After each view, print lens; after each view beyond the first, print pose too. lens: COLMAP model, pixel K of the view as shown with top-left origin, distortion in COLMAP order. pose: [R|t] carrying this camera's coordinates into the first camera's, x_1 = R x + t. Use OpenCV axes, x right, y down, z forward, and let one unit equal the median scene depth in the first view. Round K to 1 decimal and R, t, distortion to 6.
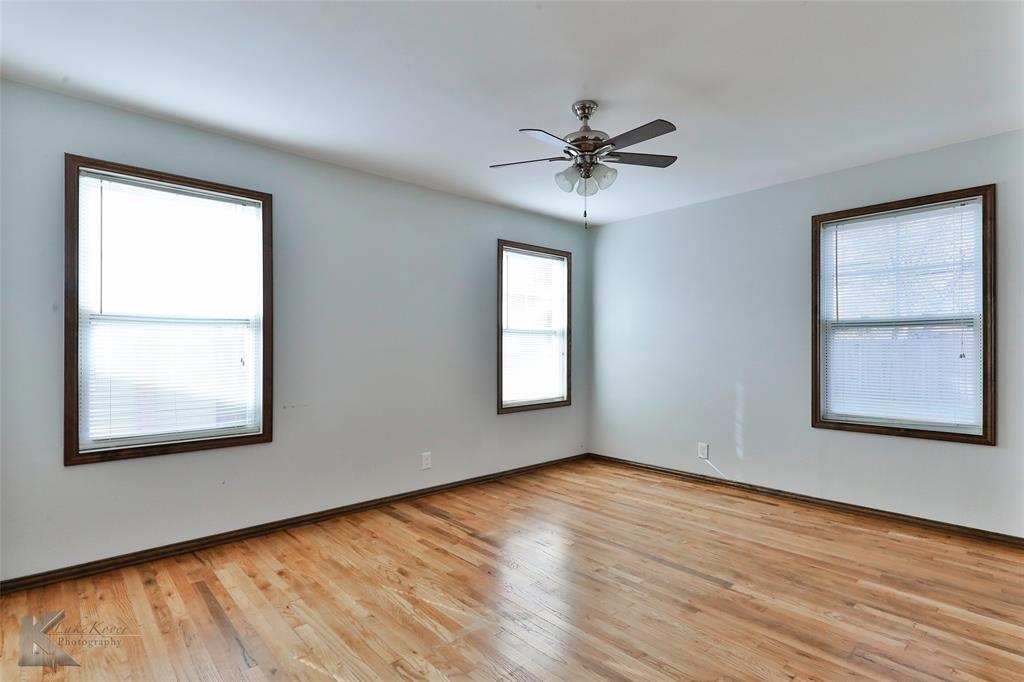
lens RADIAL K [[489.4, 0, 508.6], [0, 489.4, 342.2], [0, 0, 1]] dist [0.023804, -0.010578]
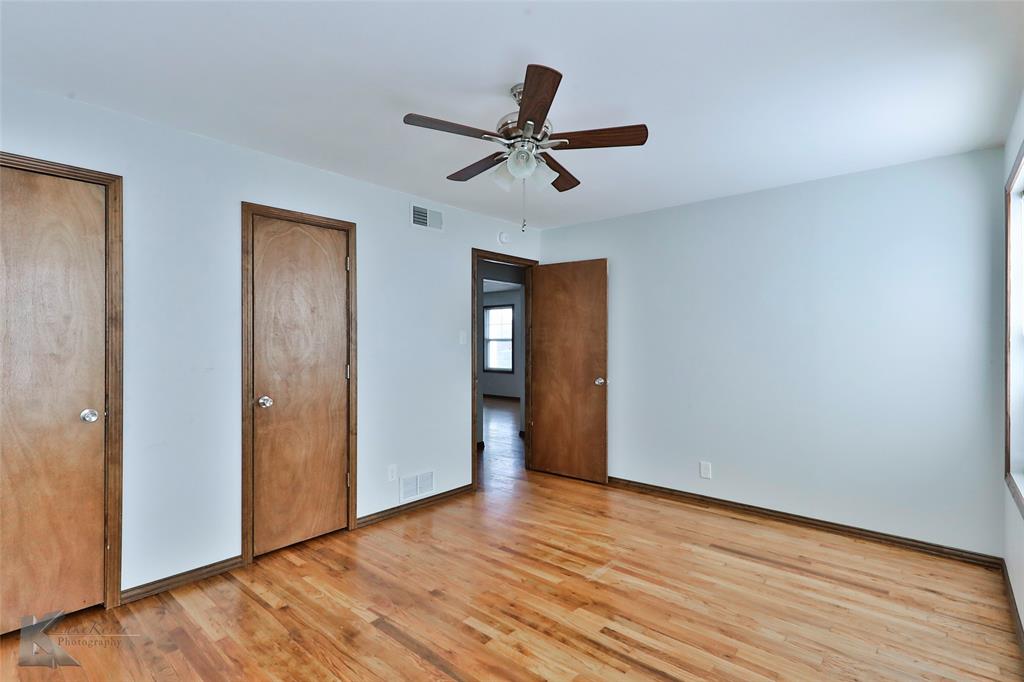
lens RADIAL K [[489.4, 0, 508.6], [0, 489.4, 342.2], [0, 0, 1]] dist [0.023804, -0.010578]
pose [[-0.993565, -0.000131, -0.113261, 0.324679], [-0.000410, 0.999997, 0.002440, -0.057786], [0.113260, 0.002471, -0.993562, 2.140845]]
